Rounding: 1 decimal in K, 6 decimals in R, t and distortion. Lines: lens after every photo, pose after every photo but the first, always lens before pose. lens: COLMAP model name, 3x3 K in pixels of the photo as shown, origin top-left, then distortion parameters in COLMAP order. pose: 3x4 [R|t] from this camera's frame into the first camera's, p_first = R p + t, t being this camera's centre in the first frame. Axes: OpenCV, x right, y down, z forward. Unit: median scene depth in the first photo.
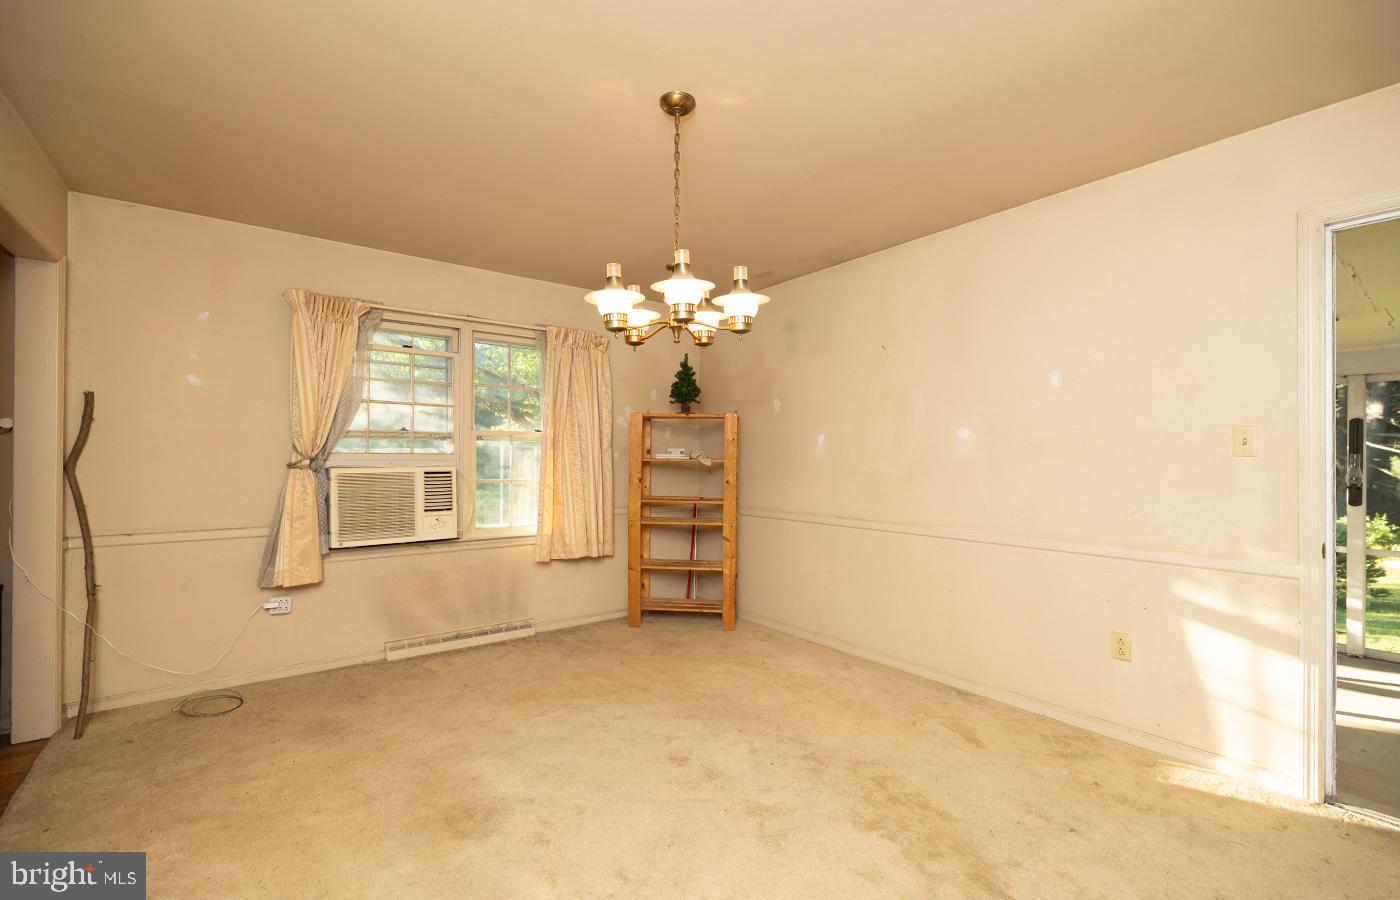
lens RADIAL K [[585.6, 0, 700.0], [0, 585.6, 450.0], [0, 0, 1]] dist [0.000663, -0.000281]
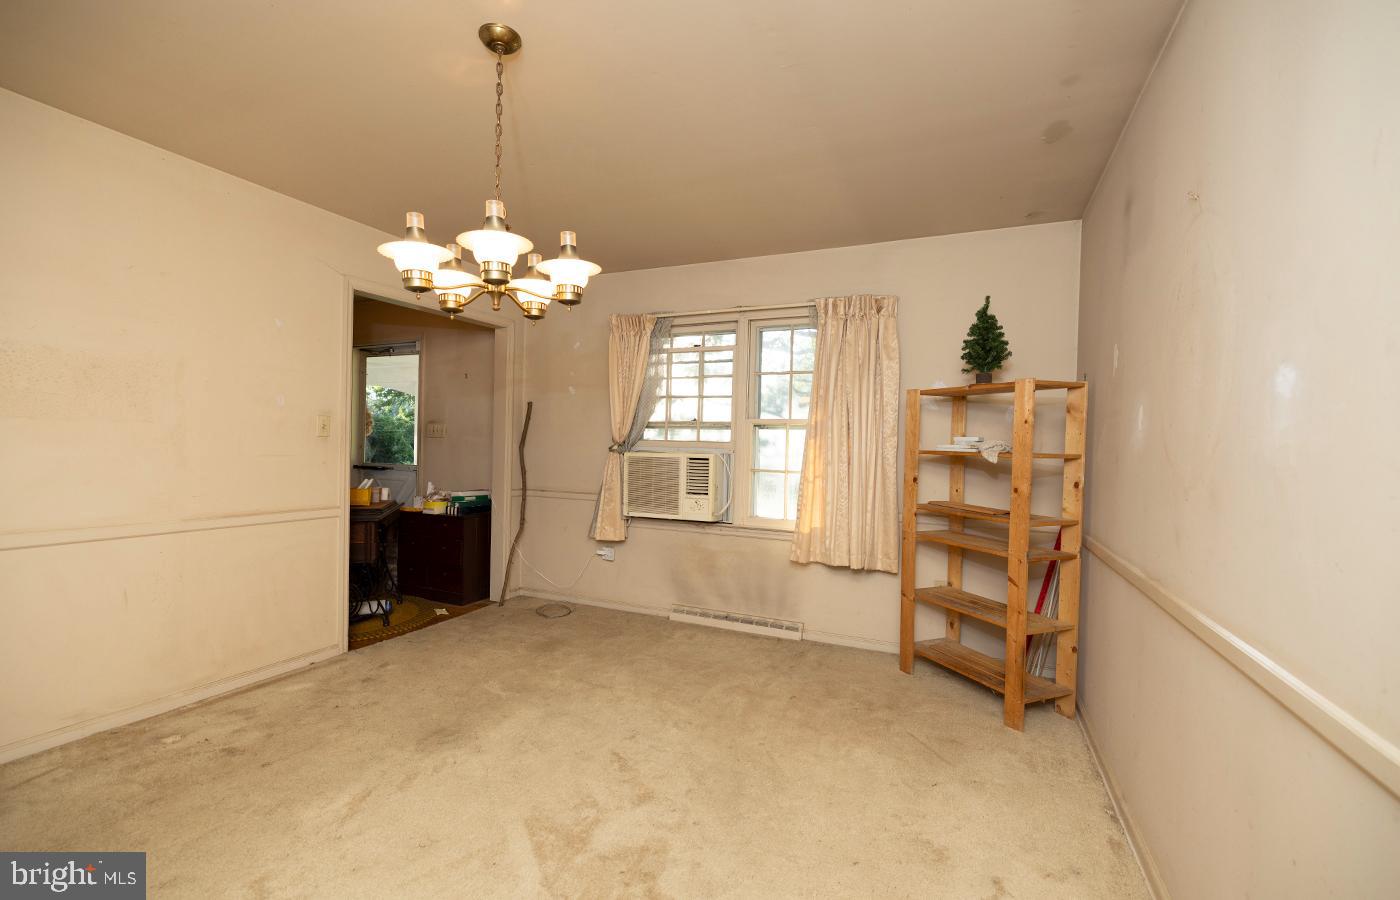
lens RADIAL K [[585.6, 0, 700.0], [0, 585.6, 450.0], [0, 0, 1]] dist [0.000663, -0.000281]
pose [[0.497248, 0.012269, -0.867522, 0.497085], [-0.011409, 0.999906, 0.007602, 0.014240], [0.867533, 0.006117, 0.497341, 0.470313]]
